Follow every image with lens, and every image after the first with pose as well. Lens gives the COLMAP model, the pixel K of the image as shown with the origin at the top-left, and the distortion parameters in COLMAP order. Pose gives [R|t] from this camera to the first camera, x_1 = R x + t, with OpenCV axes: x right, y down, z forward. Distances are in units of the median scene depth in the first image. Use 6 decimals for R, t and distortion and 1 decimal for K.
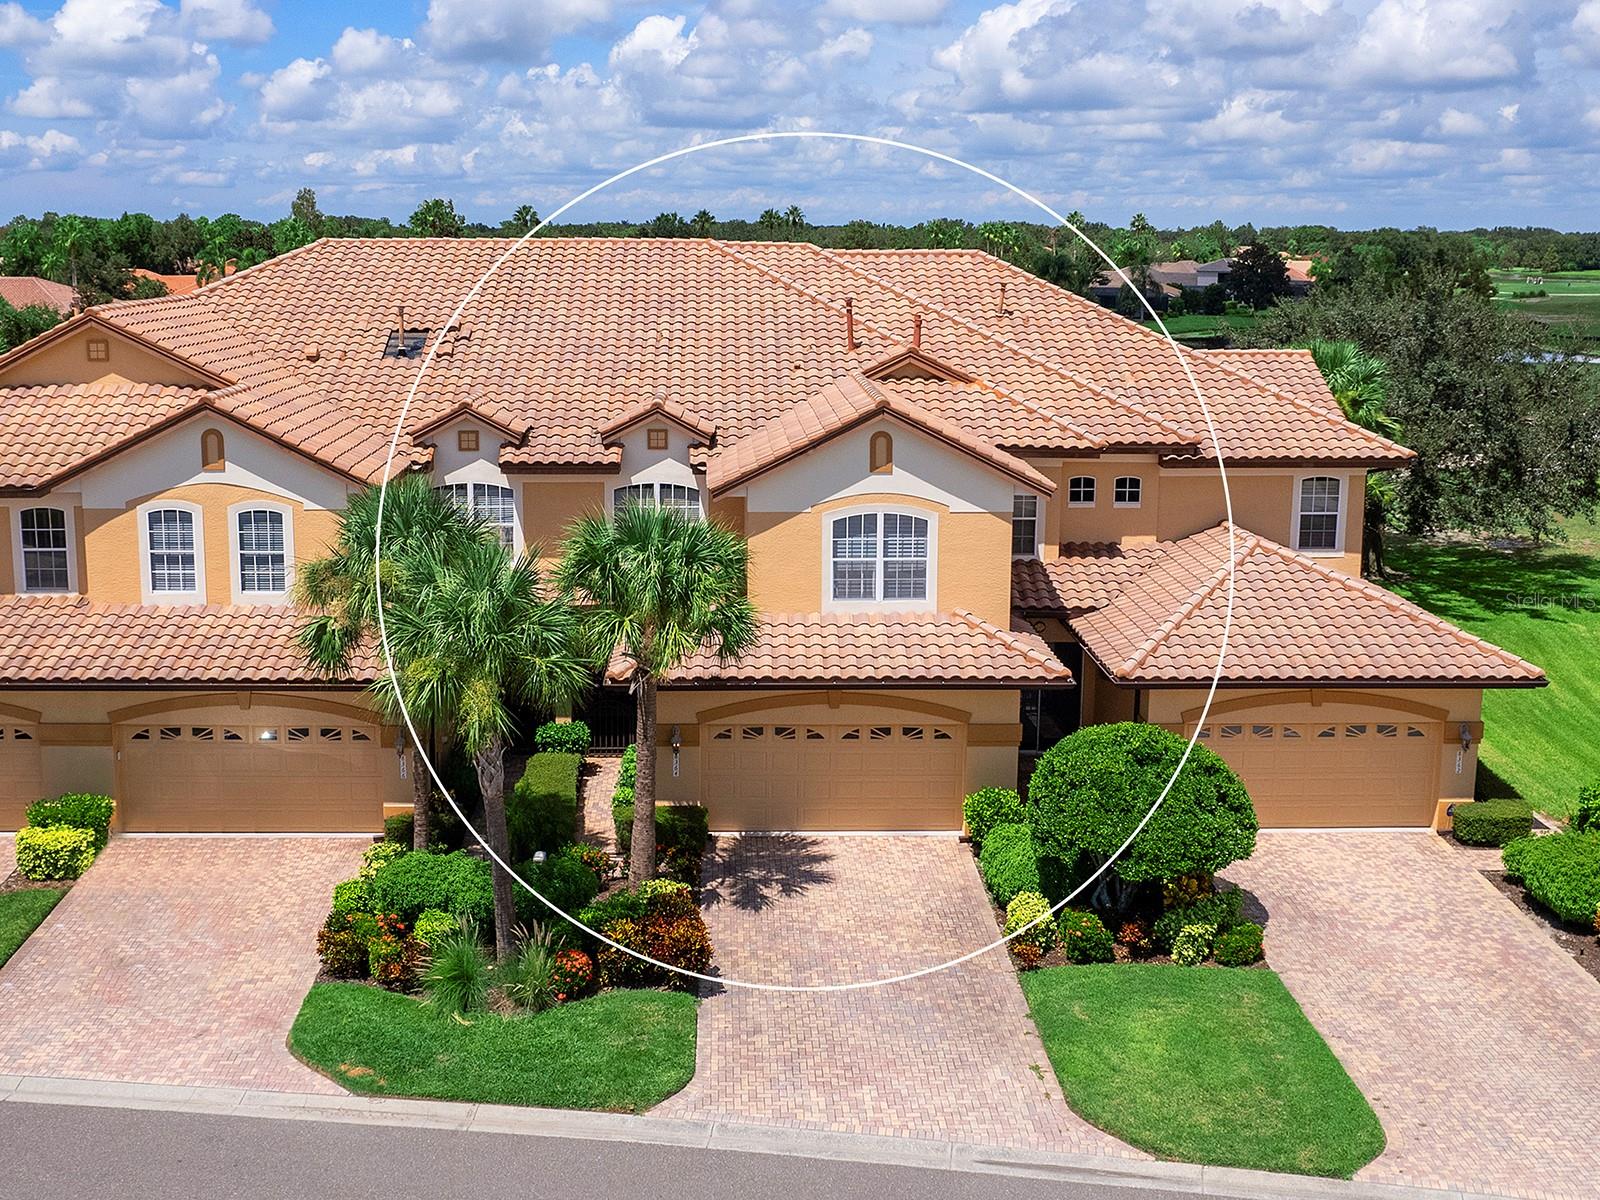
lens RADIAL K [[1641.9, 0, 747.5], [0, 1641.9, 529.8], [0, 0, 1]] dist [-0.039054, -0.009954]
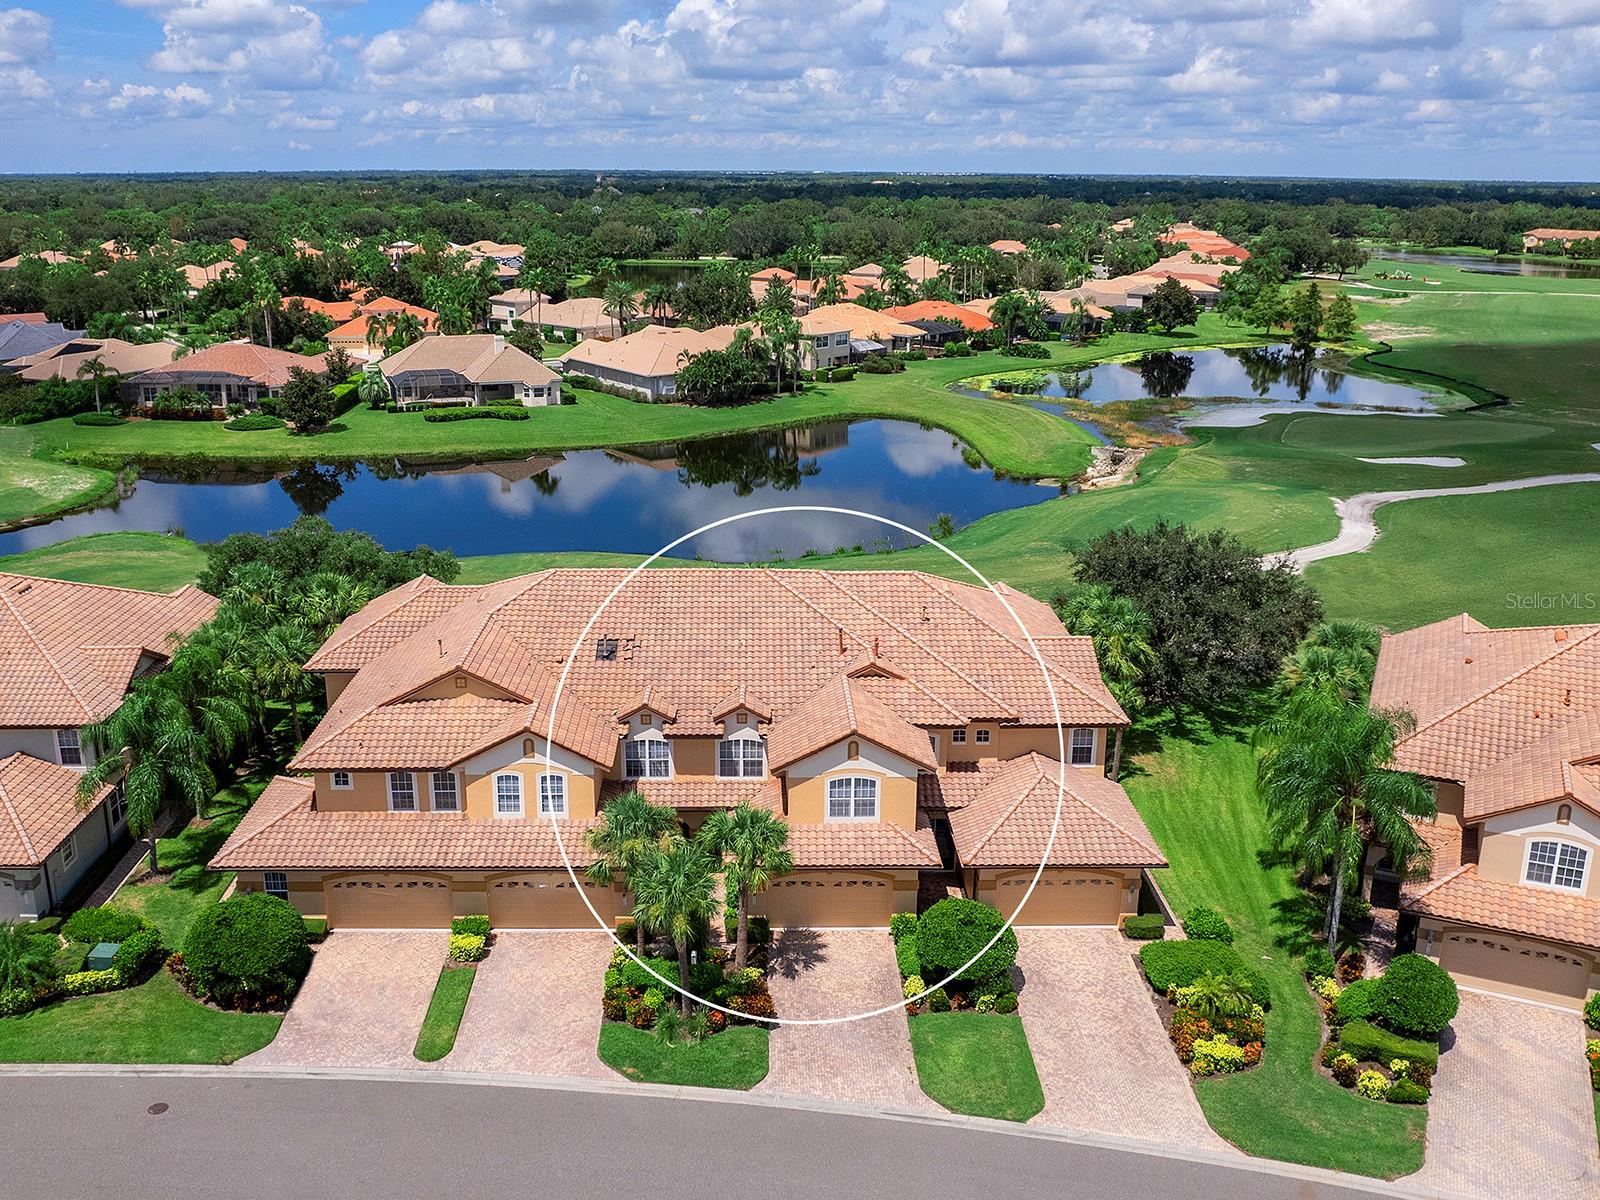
lens RADIAL K [[1335.8, 0, 768.2], [0, 1335.8, 577.4], [0, 0, 1]] dist [-0.035850, -0.017385]
pose [[0.999991, 0.001786, -0.003806, -0.020357], [-0.001388, 0.994771, 0.102123, -0.452707], [0.003969, -0.102117, 0.994764, -0.674446]]
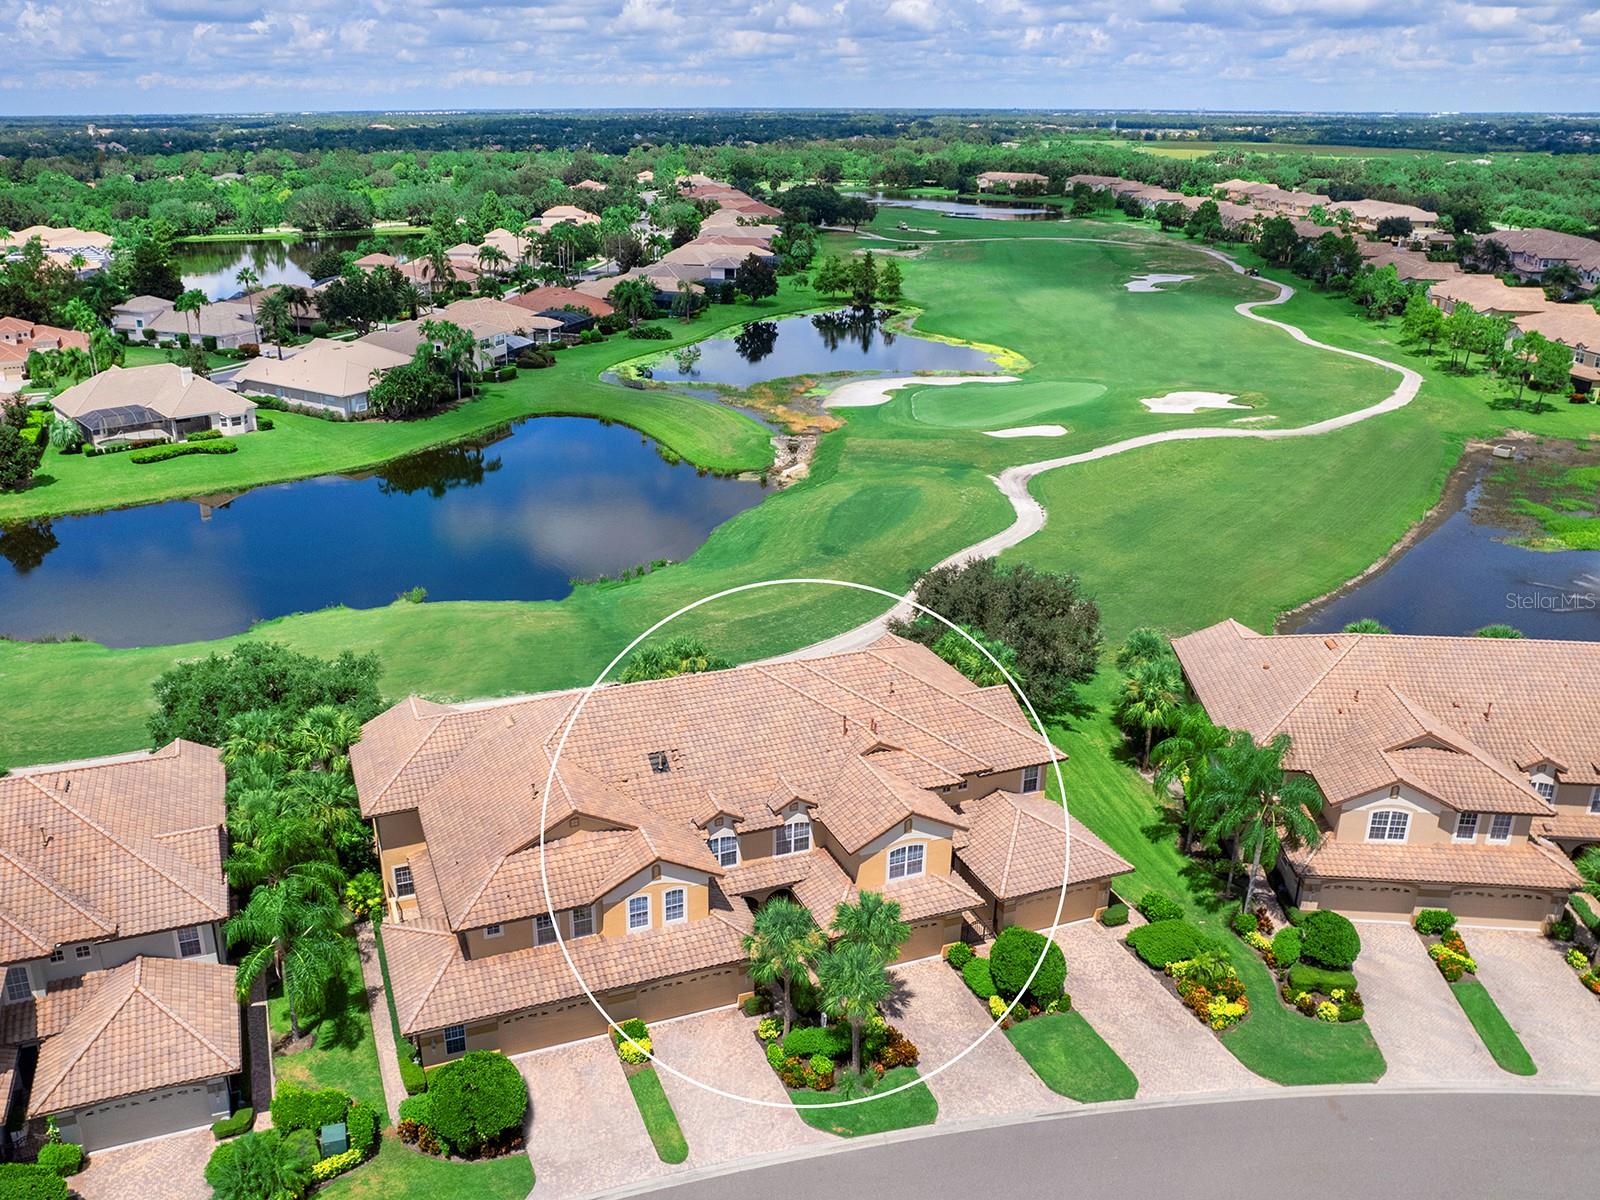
lens RADIAL K [[1219.2, 0, 698.4], [0, 1219.2, 595.1], [0, 0, 1]] dist [-0.039069, -0.007646]
pose [[0.953211, -0.120006, 0.277465, -0.746023], [0.068645, 0.979780, 0.187936, -0.813172], [-0.294408, -0.160096, 0.942175, -0.664967]]
